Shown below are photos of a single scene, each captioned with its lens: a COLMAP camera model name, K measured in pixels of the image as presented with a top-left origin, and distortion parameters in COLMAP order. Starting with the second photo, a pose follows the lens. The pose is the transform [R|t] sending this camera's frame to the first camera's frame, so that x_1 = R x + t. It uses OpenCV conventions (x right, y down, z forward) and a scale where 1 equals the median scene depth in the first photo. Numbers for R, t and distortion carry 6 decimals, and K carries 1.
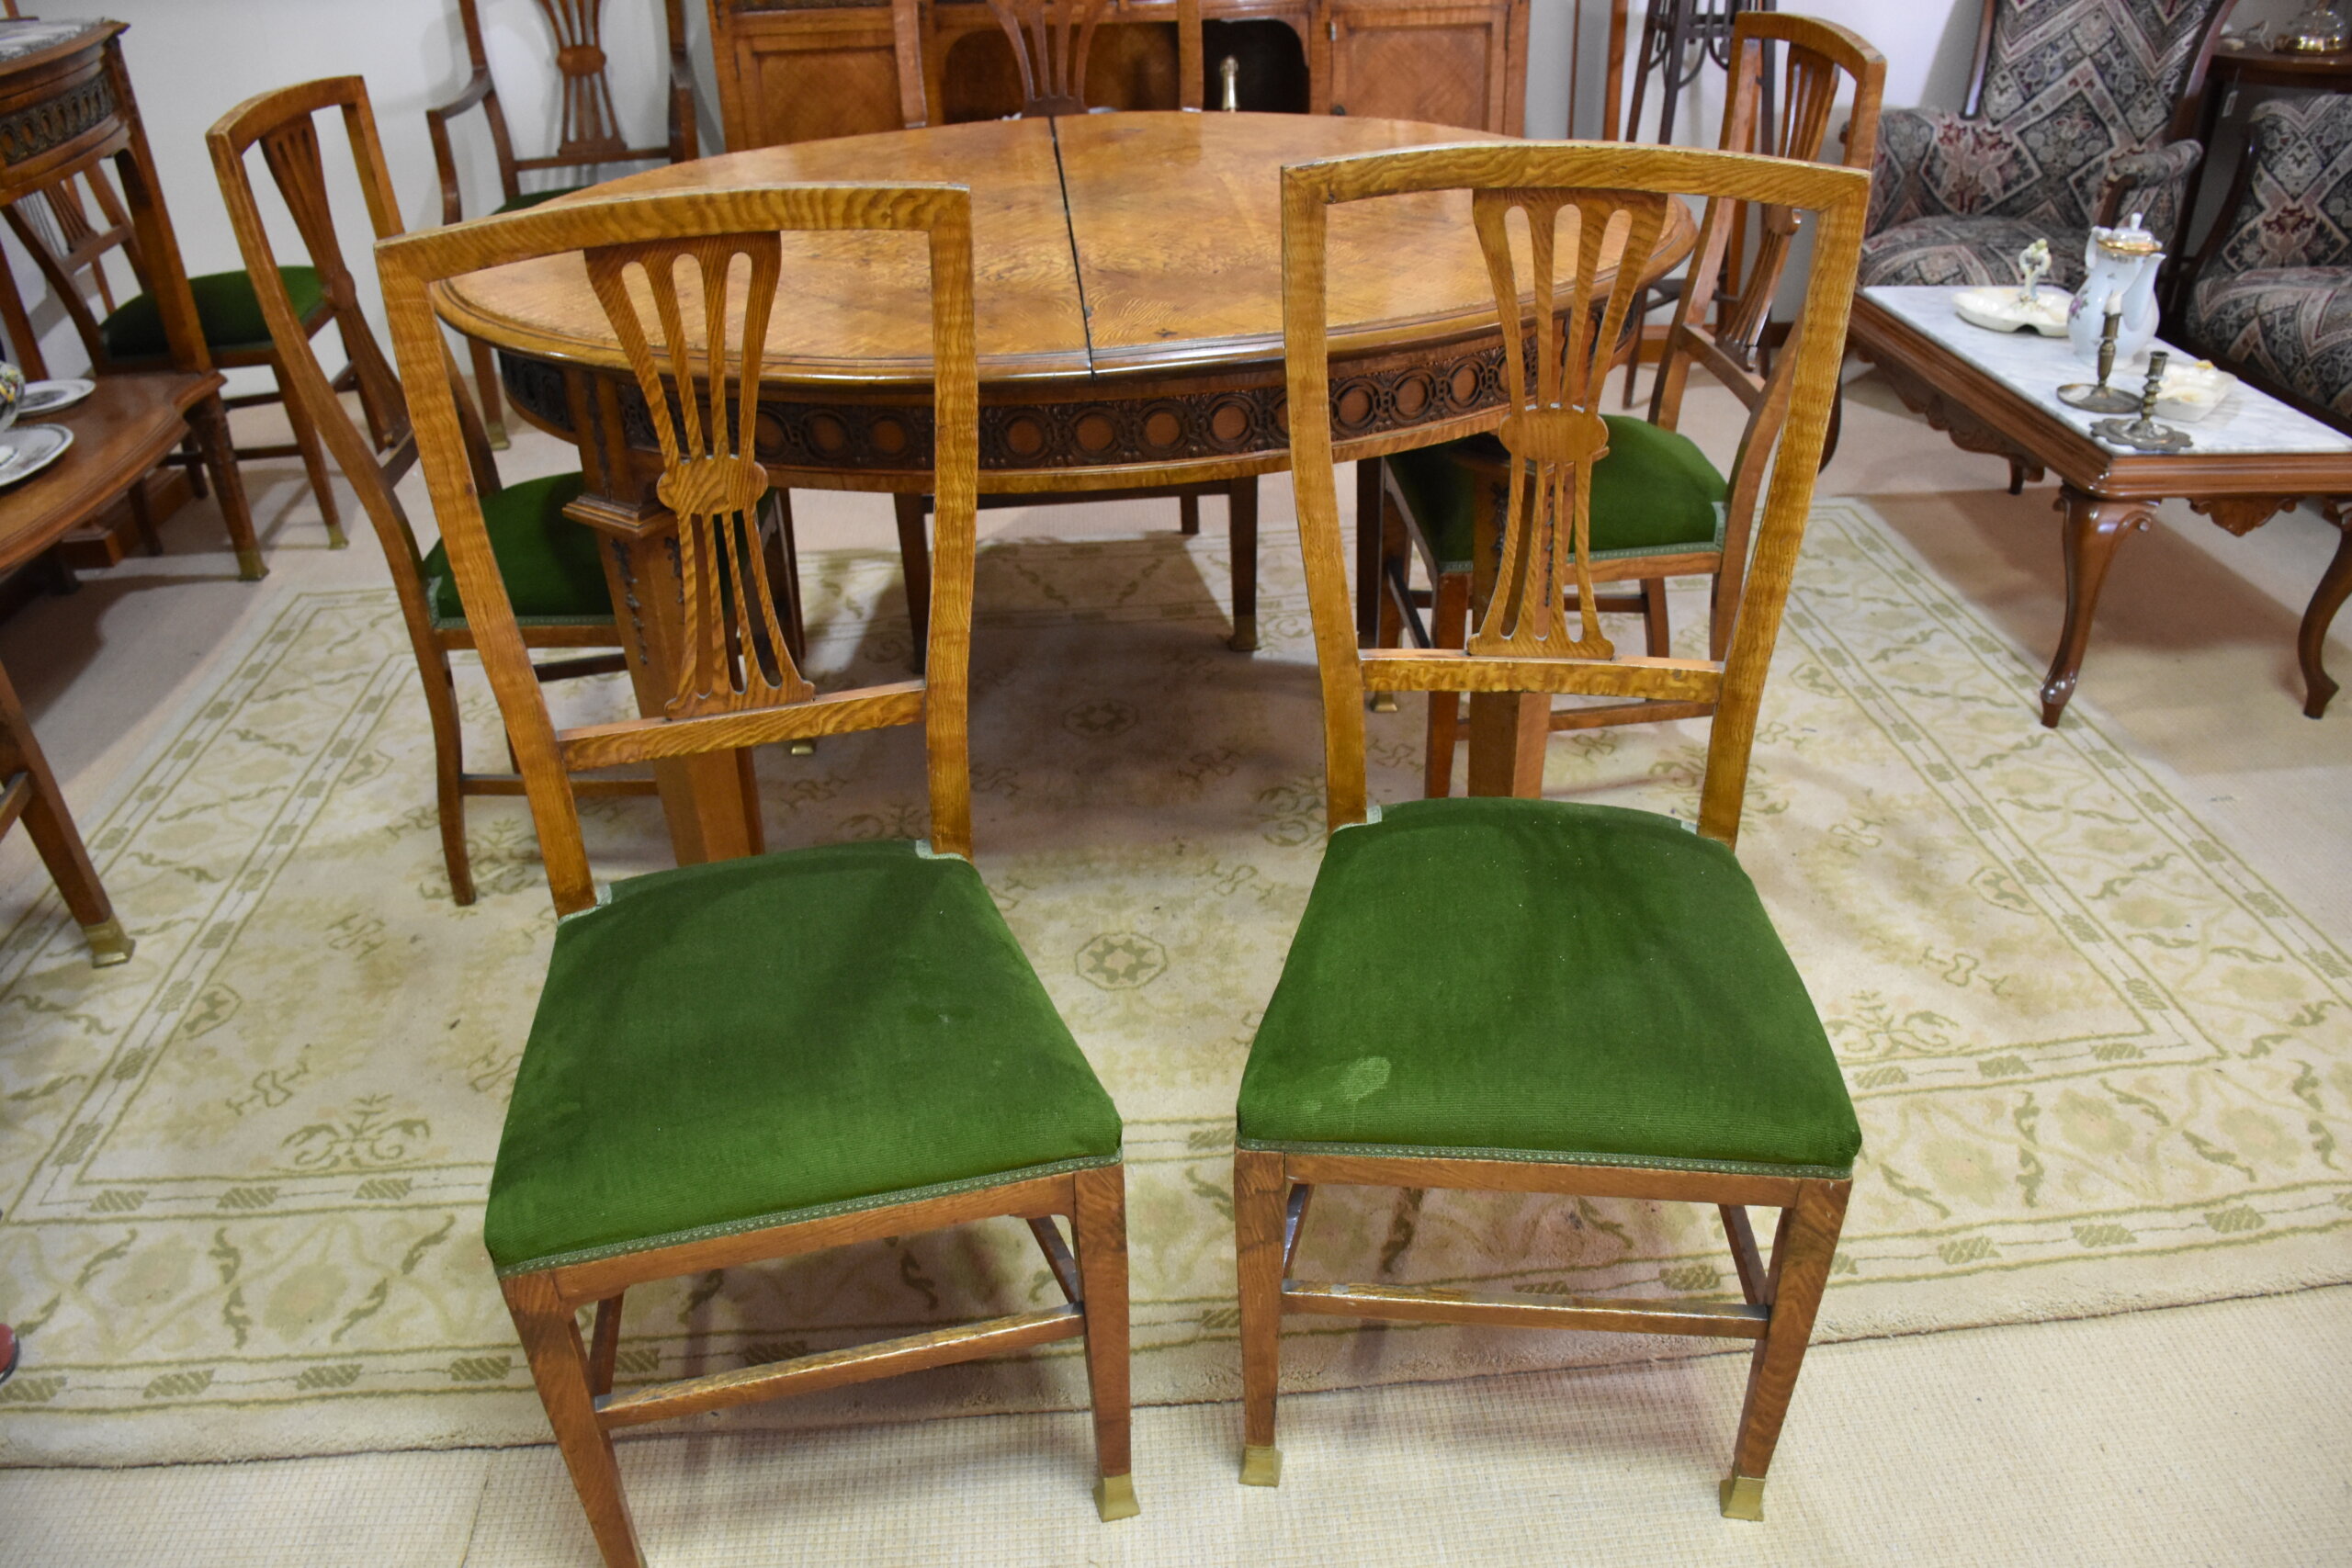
lens RADIAL K [[1821.1, 0, 1168.3], [0, 1821.1, 808.4], [0, 0, 1]] dist [-0.158934, 0.103558]
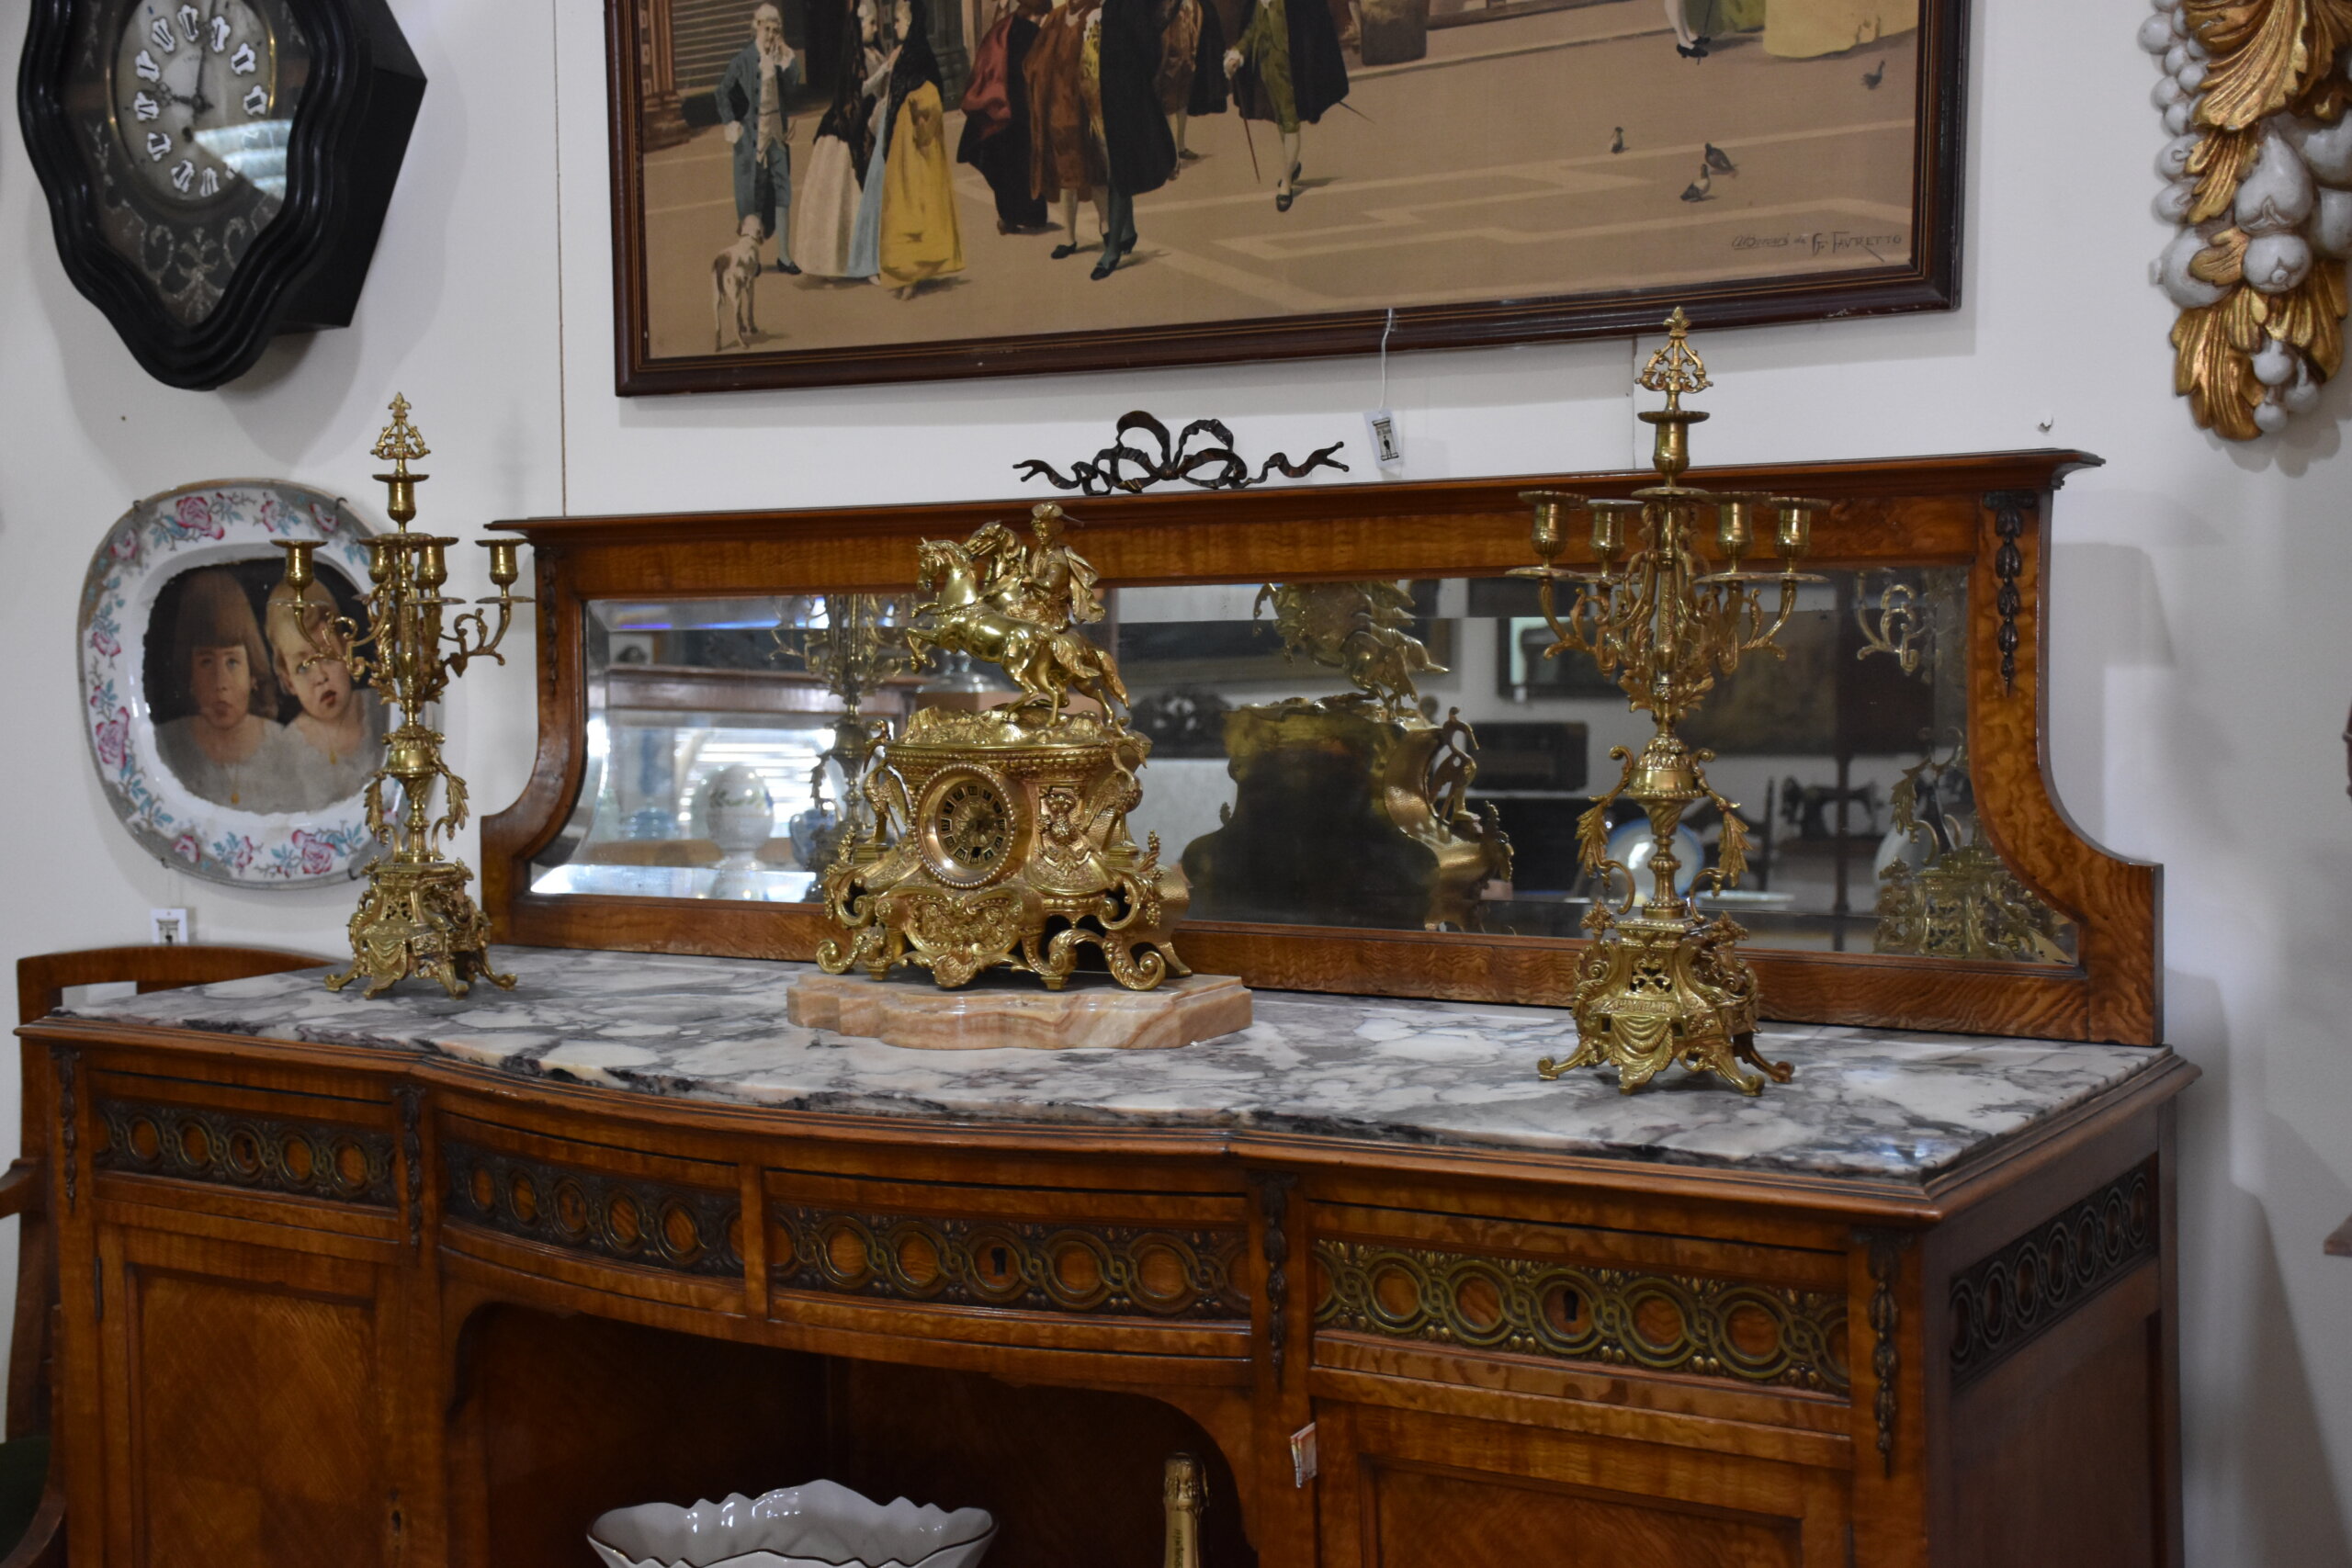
lens RADIAL K [[3081.6, 0, 1168.5], [0, 3081.6, 811.7], [0, 0, 1]] dist [0.062860, 0.390766]
pose [[0.808953, 0.057446, -0.585059, 0.566656], [-0.300366, 0.895893, -0.327346, -0.508451], [0.505346, 0.440540, 0.741991, 0.749474]]
